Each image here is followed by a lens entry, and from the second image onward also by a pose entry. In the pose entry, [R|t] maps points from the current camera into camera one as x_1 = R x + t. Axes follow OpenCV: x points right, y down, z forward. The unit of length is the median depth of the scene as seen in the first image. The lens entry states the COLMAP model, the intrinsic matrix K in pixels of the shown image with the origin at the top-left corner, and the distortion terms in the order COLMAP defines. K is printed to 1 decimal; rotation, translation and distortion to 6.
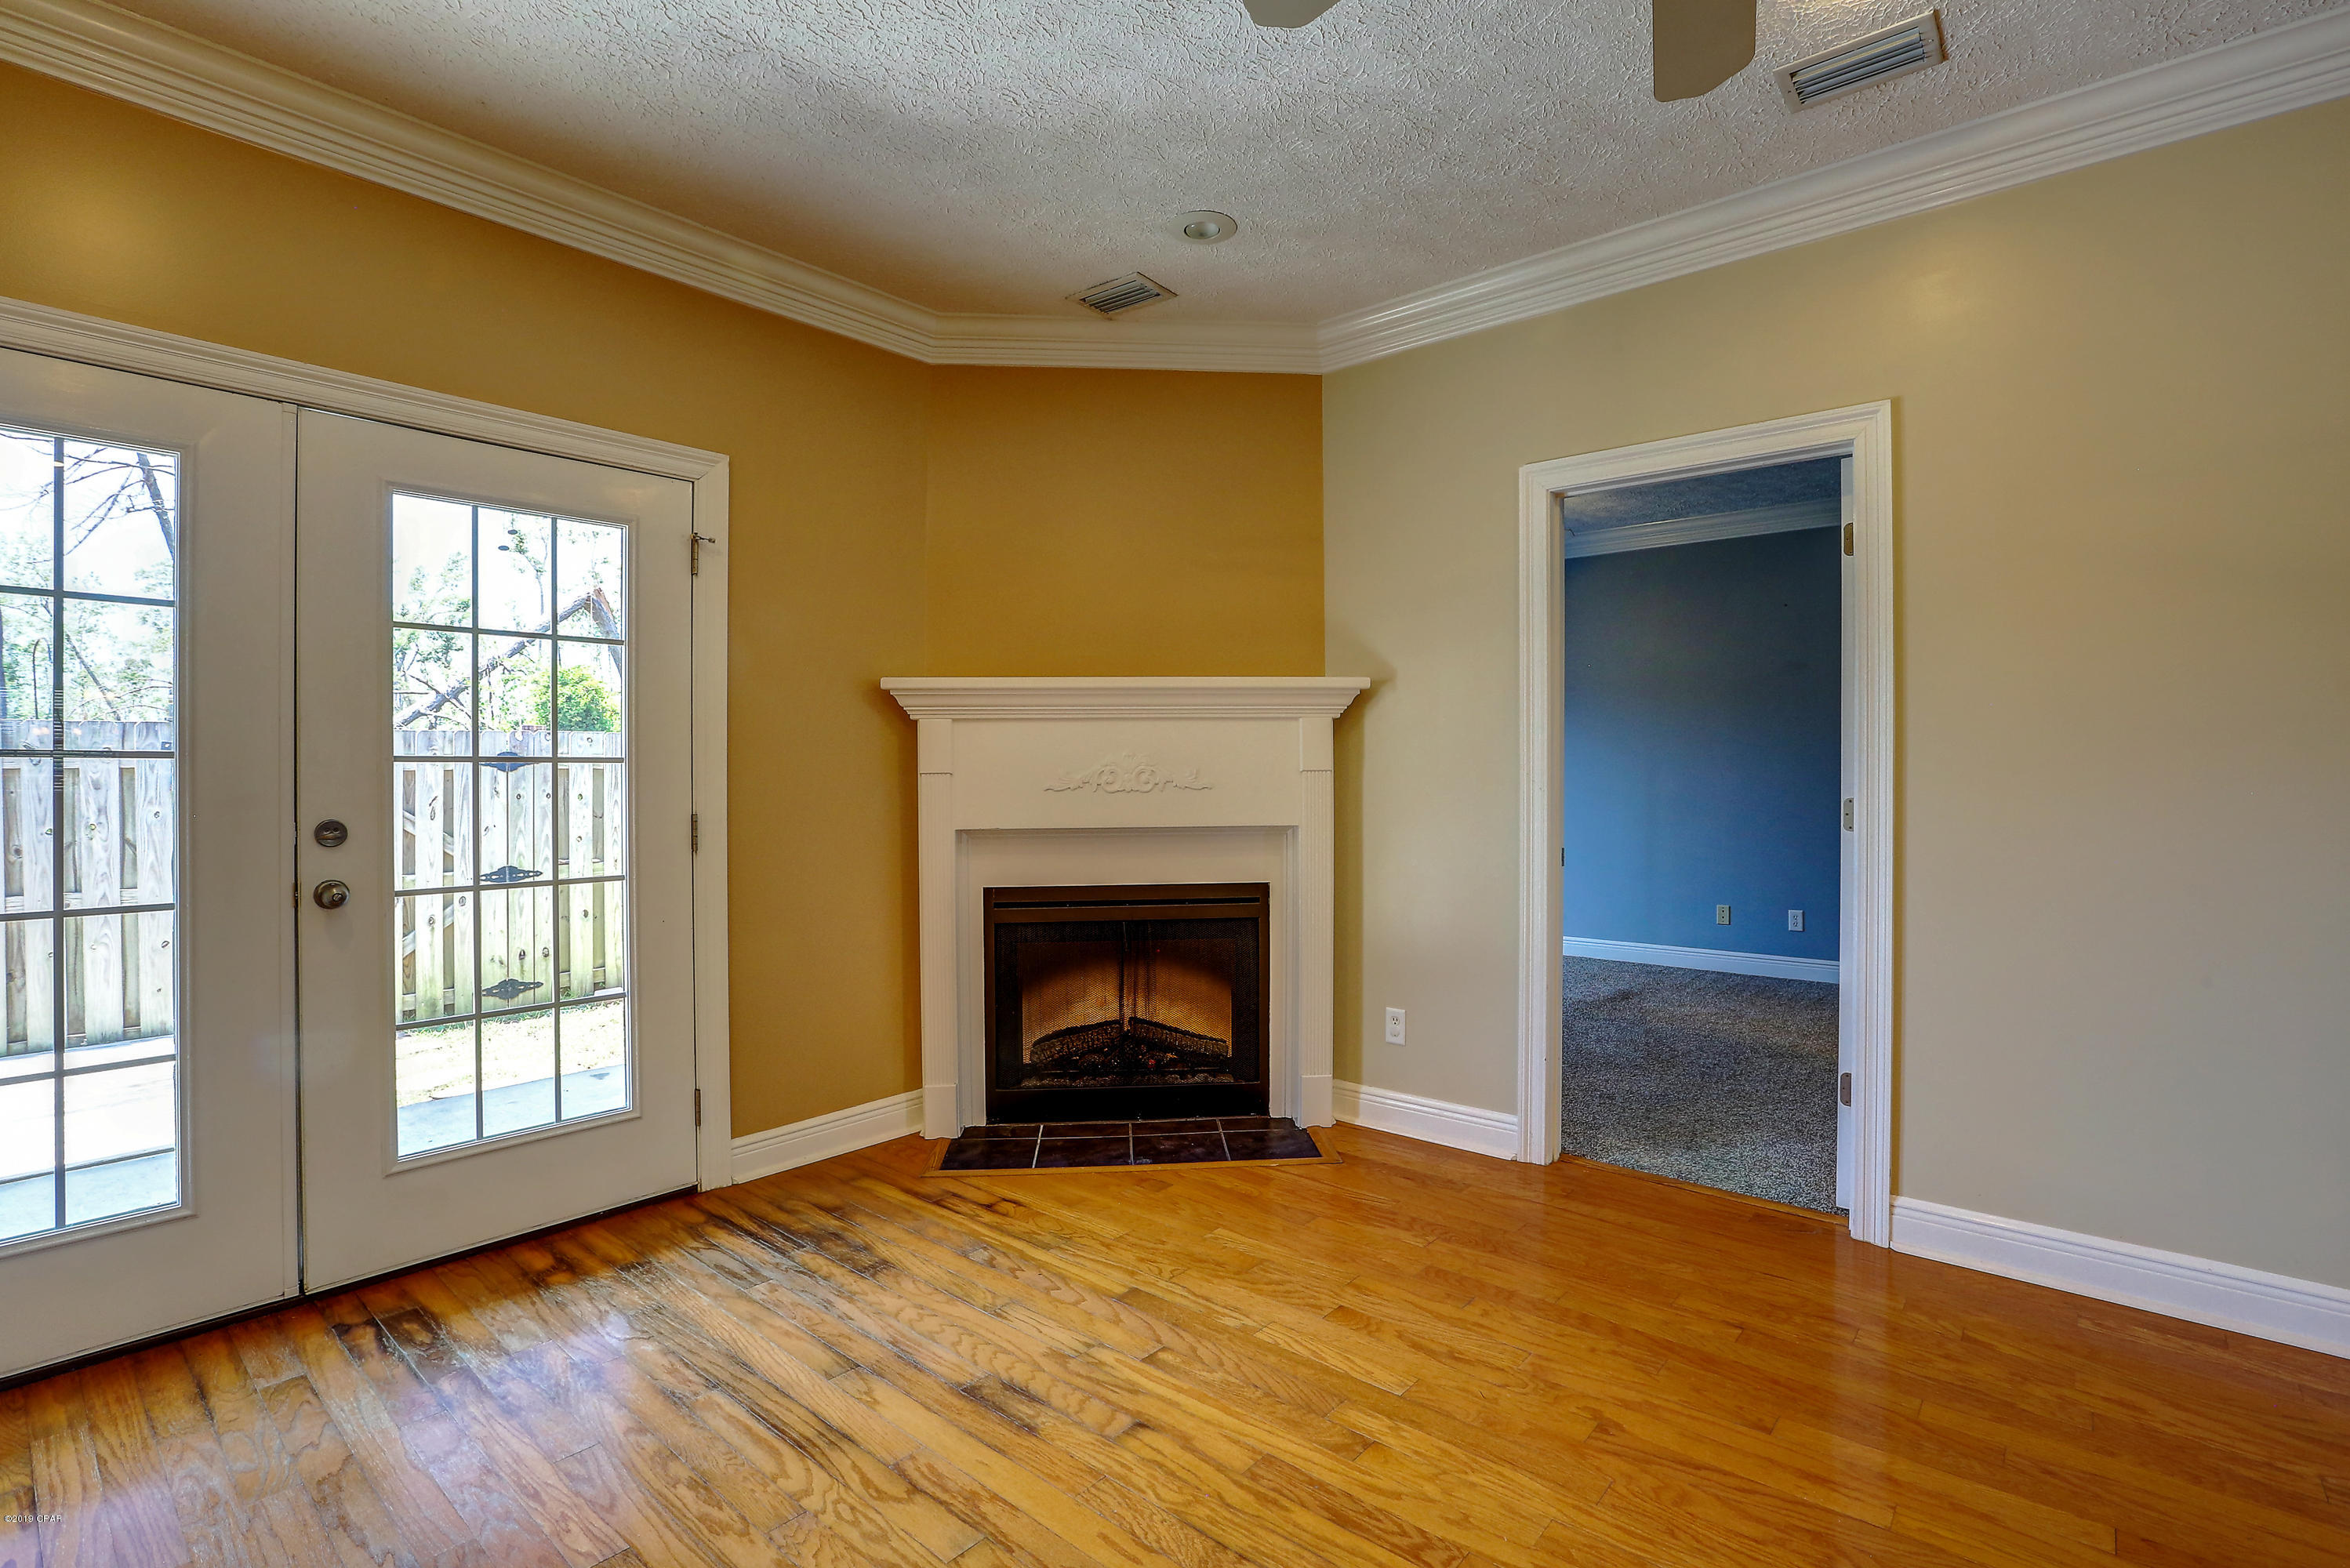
lens RADIAL K [[1090.6, 0, 1160.1], [0, 1090.6, 775.3], [0, 0, 1]] dist [-0.035249, 0.016519]
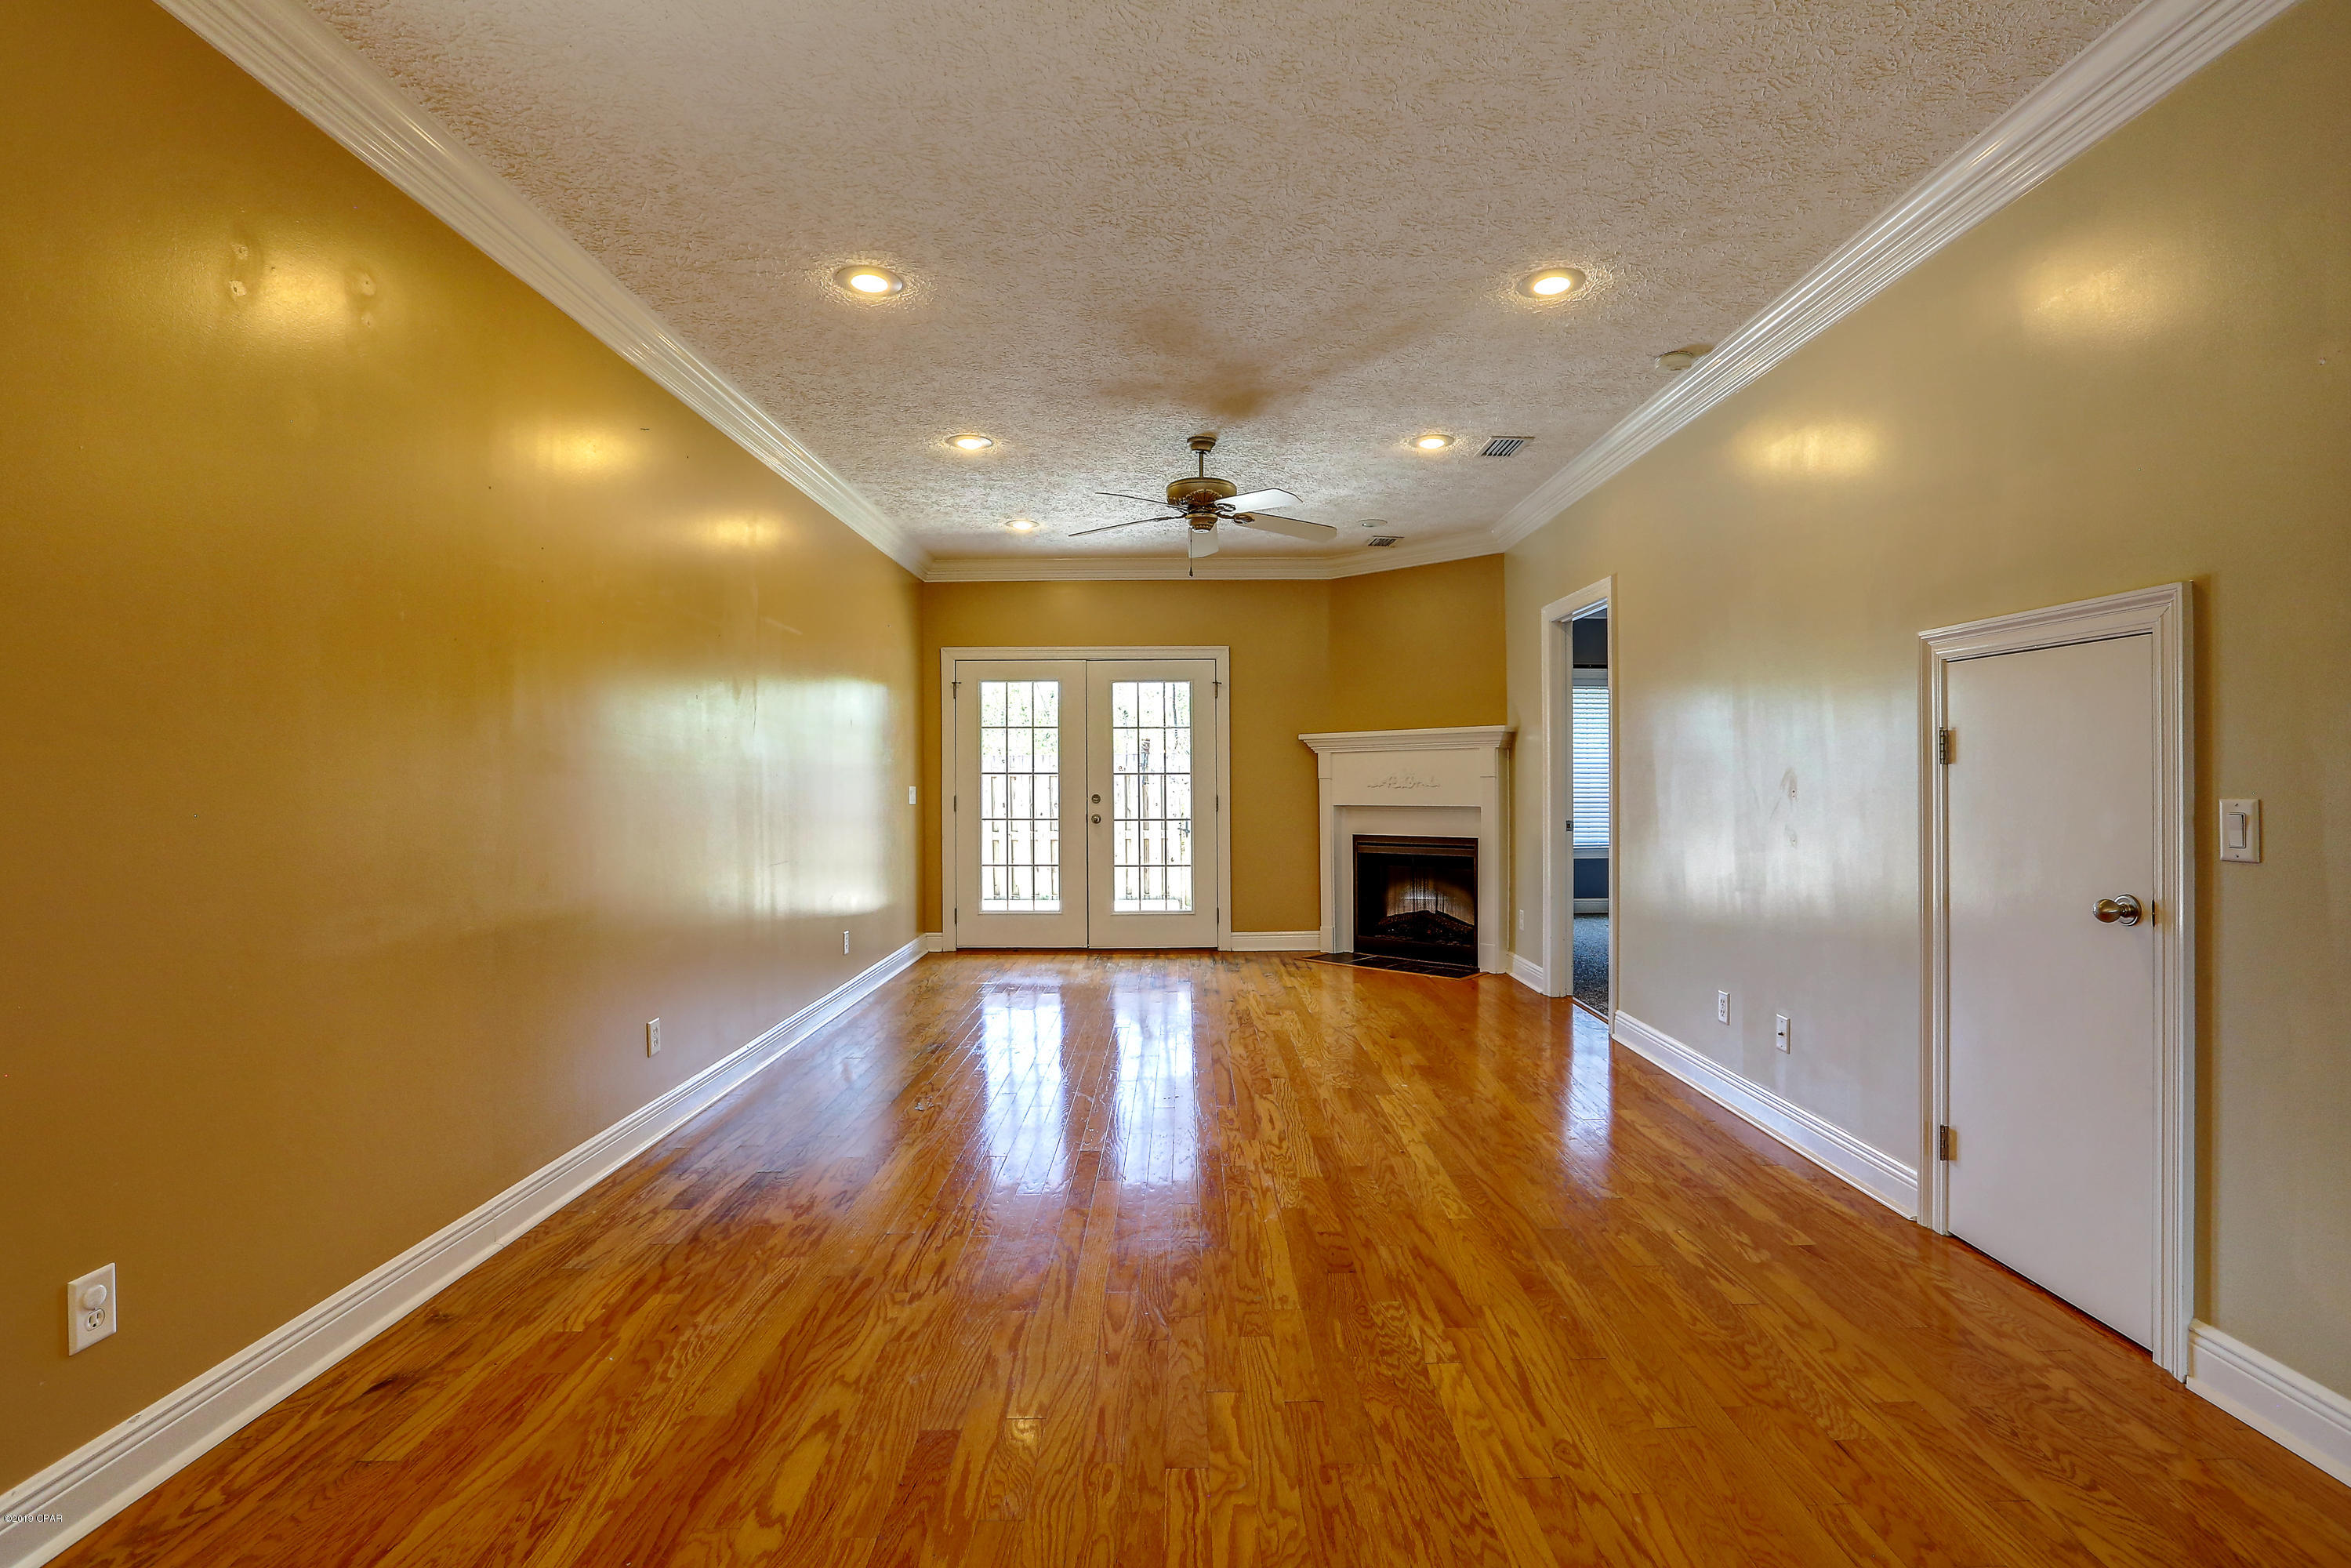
lens RADIAL K [[1091.2, 0, 1201.8], [0, 1091.2, 778.1], [0, 0, 1]] dist [-0.035249, 0.016519]
pose [[0.667158, -0.002256, -0.744913, 1.296750], [0.001833, 0.999997, -0.001388, 0.000274], [0.744914, -0.000439, 0.667160, -0.625060]]
